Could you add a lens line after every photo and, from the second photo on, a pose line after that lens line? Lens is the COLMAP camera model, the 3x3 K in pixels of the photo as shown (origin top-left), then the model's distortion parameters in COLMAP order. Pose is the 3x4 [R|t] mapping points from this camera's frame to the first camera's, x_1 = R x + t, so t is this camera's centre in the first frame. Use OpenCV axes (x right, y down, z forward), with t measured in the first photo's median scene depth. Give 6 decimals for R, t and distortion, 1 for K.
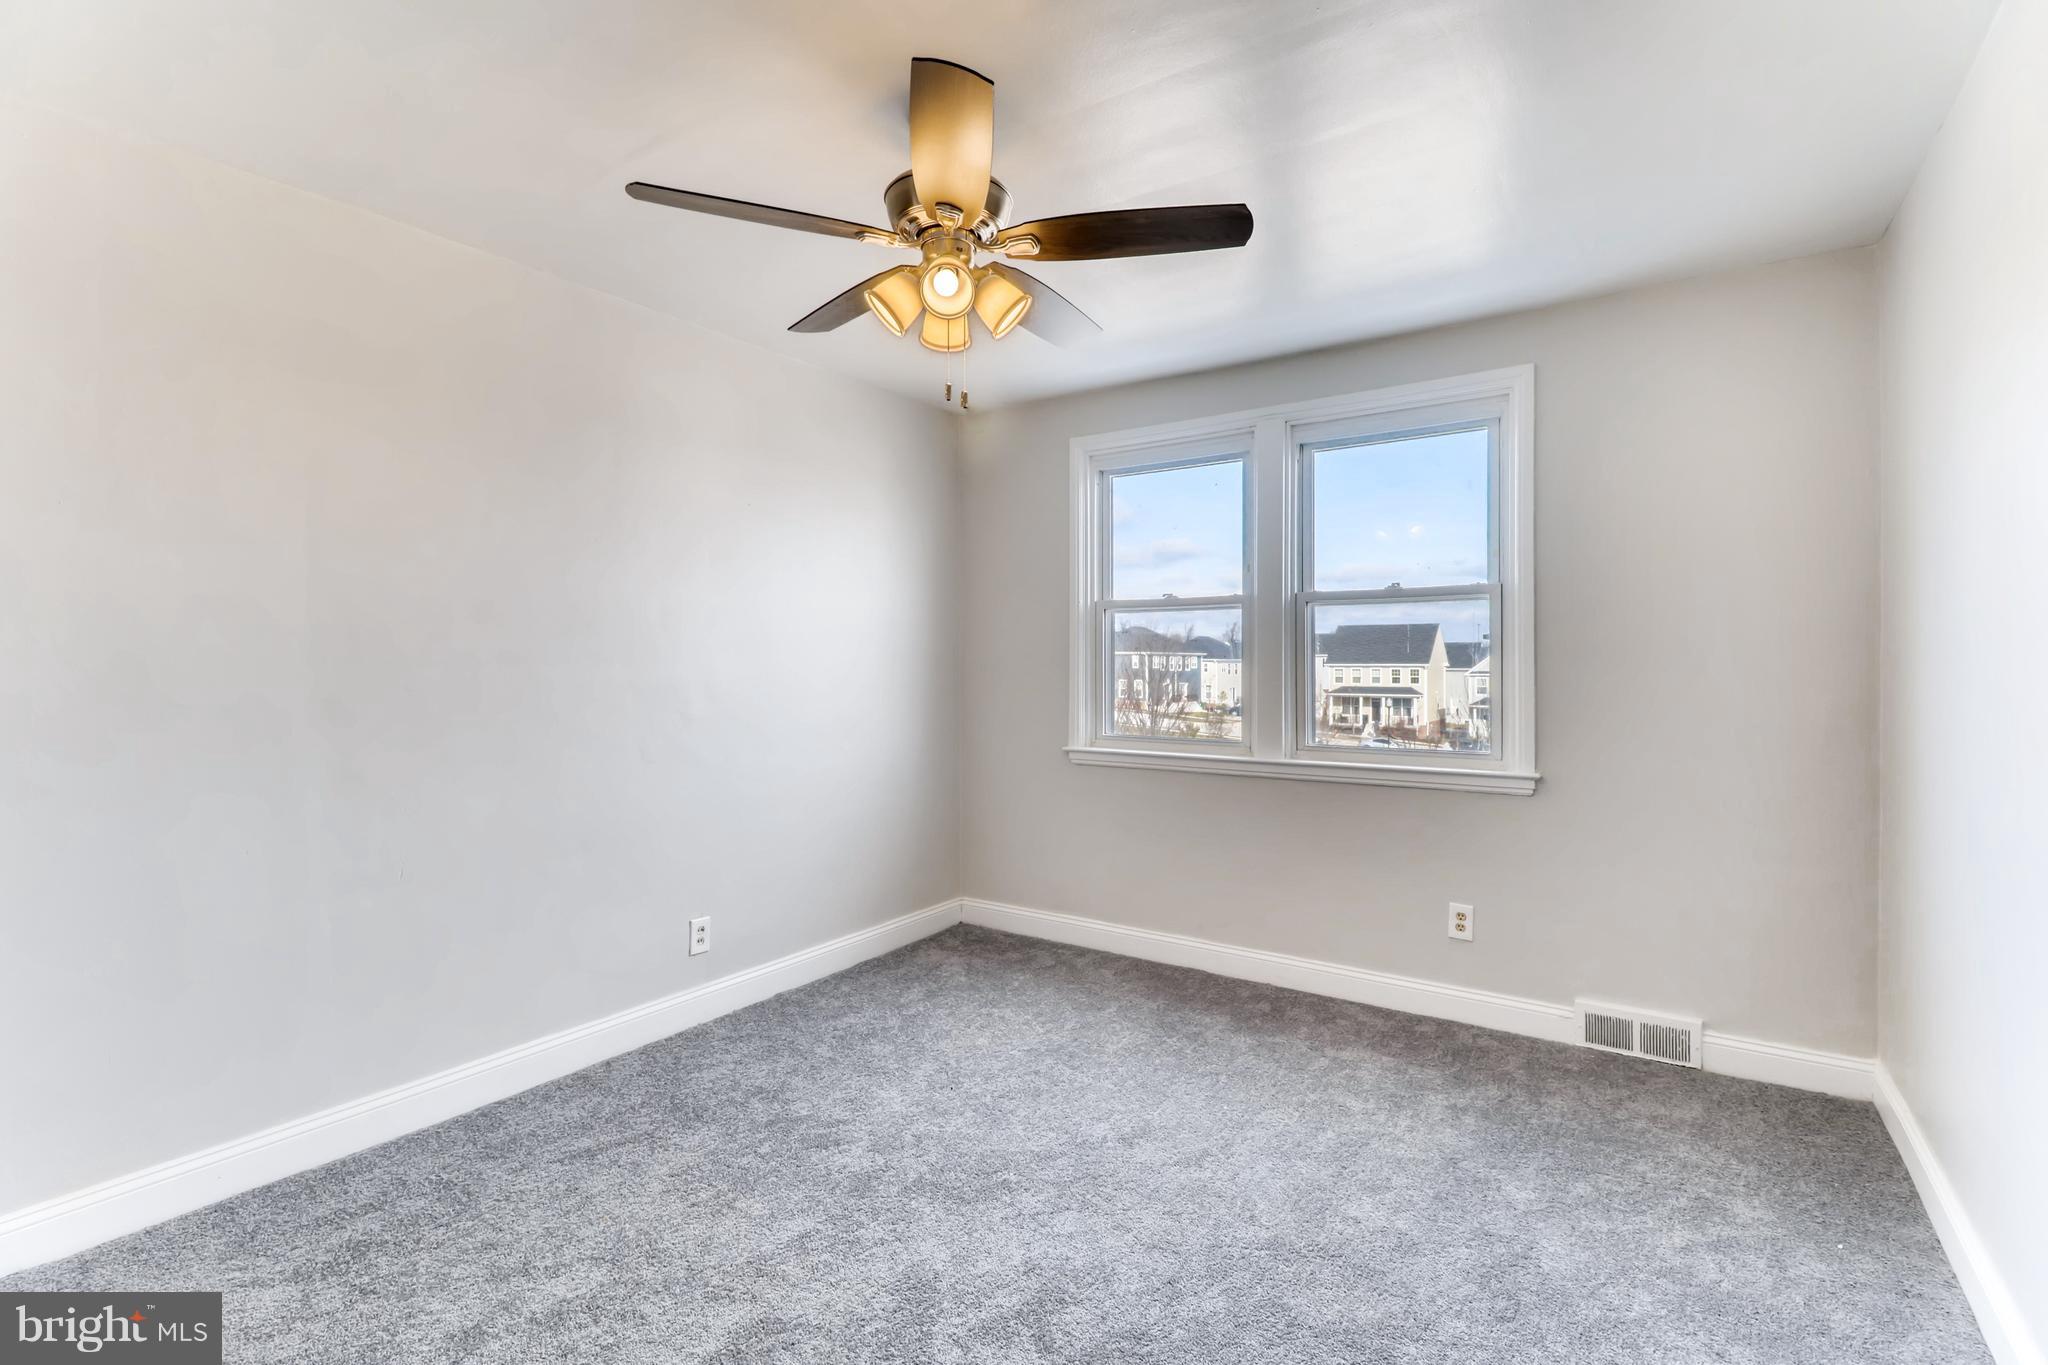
lens RADIAL K [[923.0, 0, 1023.3], [0, 923.0, 668.7], [0, 0, 1]] dist [0.021935, -0.015377]
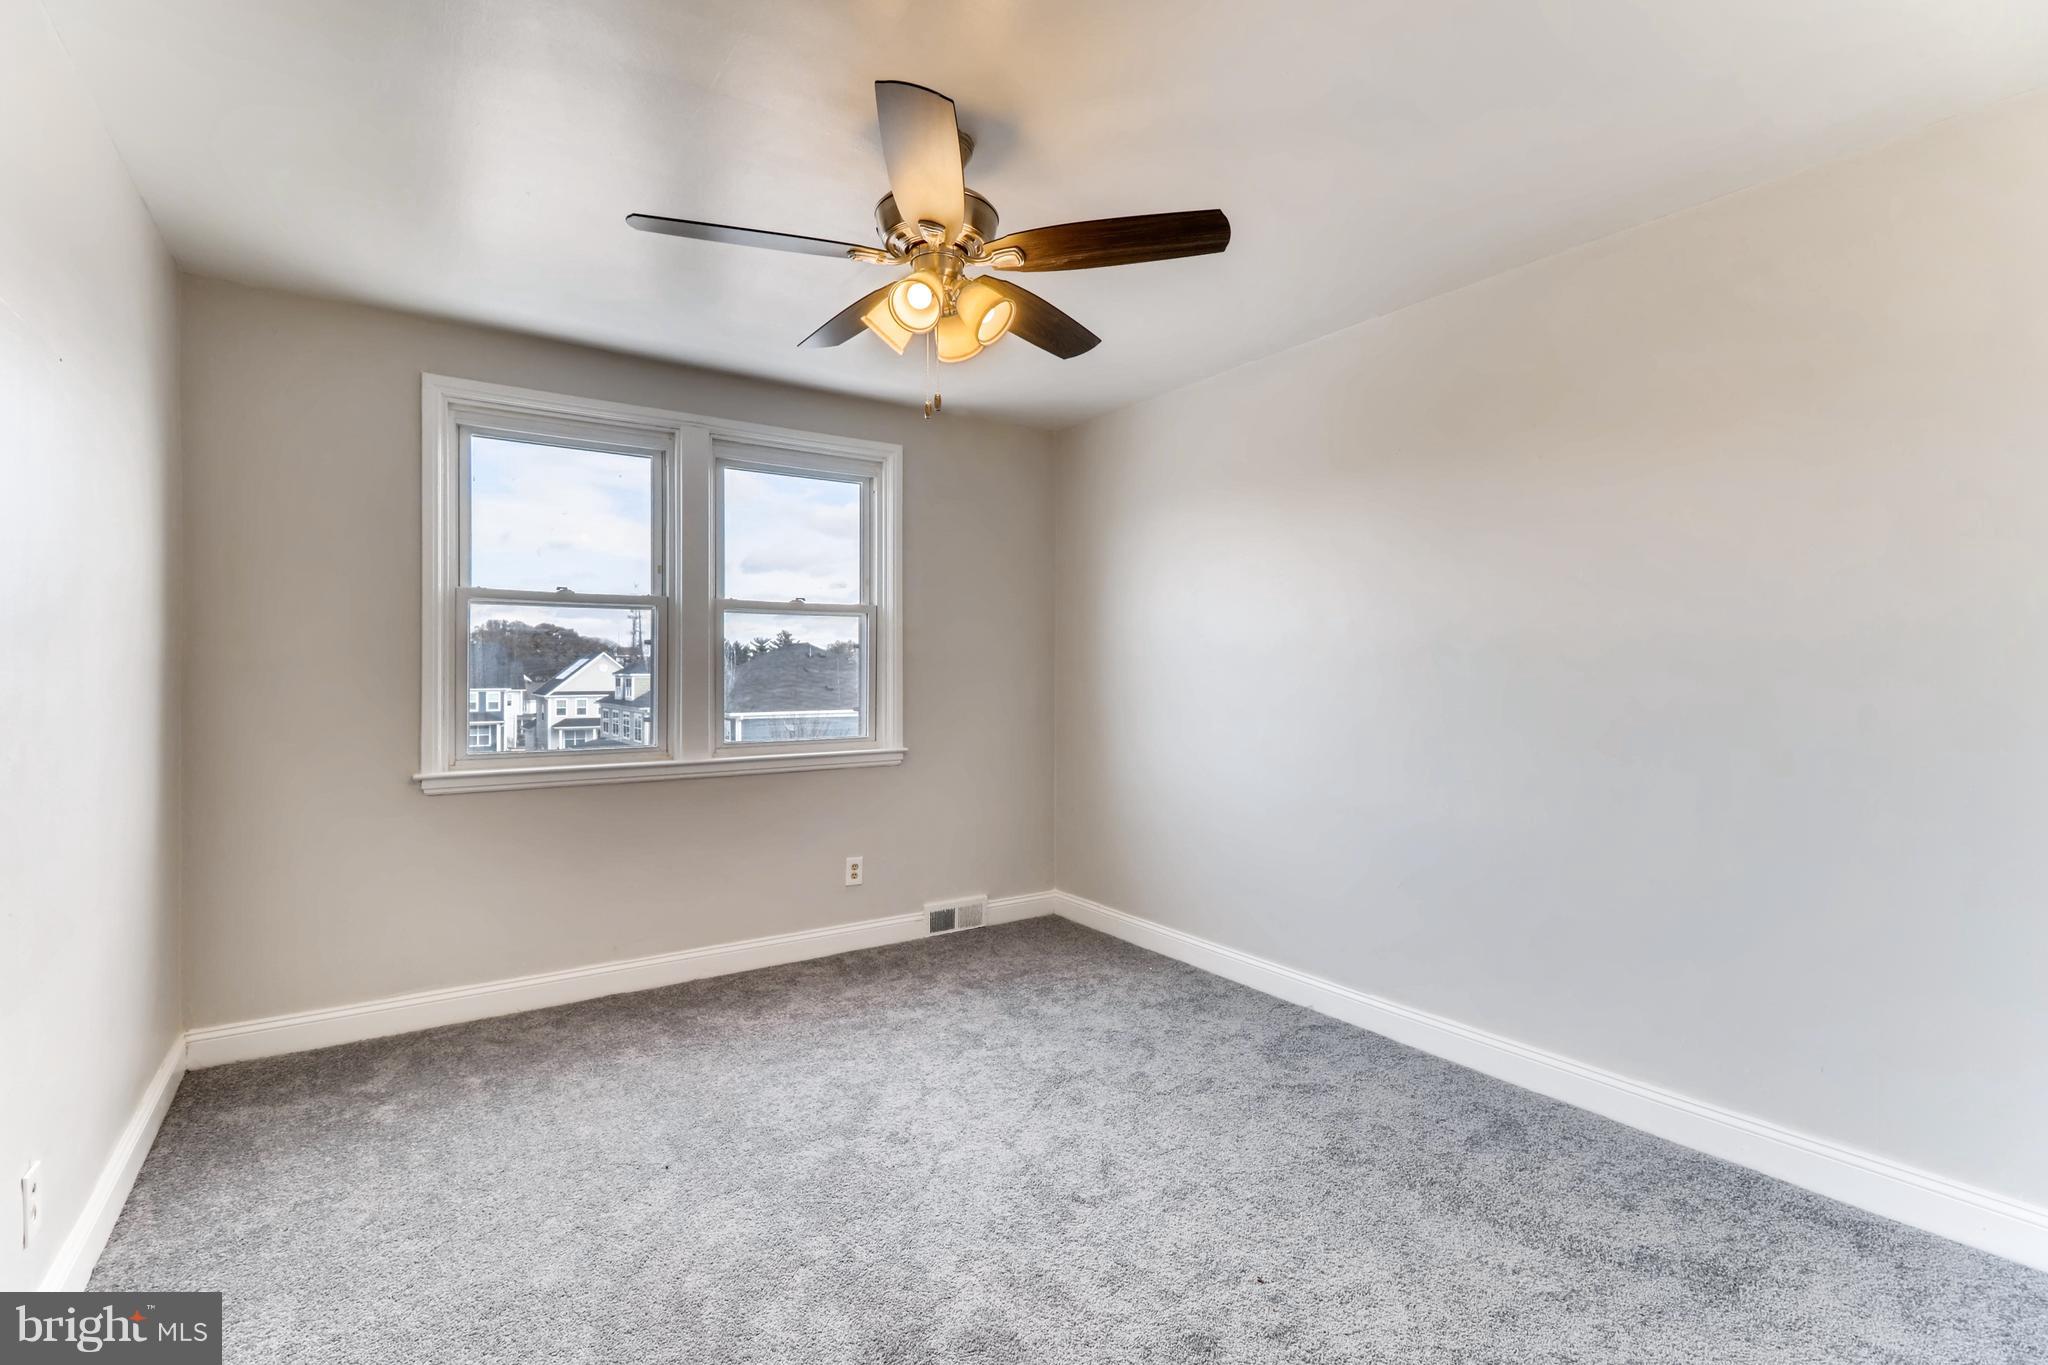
lens RADIAL K [[943.4, 0, 1034.1], [0, 943.4, 666.1], [0, 0, 1]] dist [0.024468, -0.015315]
pose [[0.364207, -0.000814, 0.931318, -0.636041], [-0.003735, 0.999990, 0.002335, -0.010952], [-0.931311, -0.004329, 0.364200, 0.301204]]
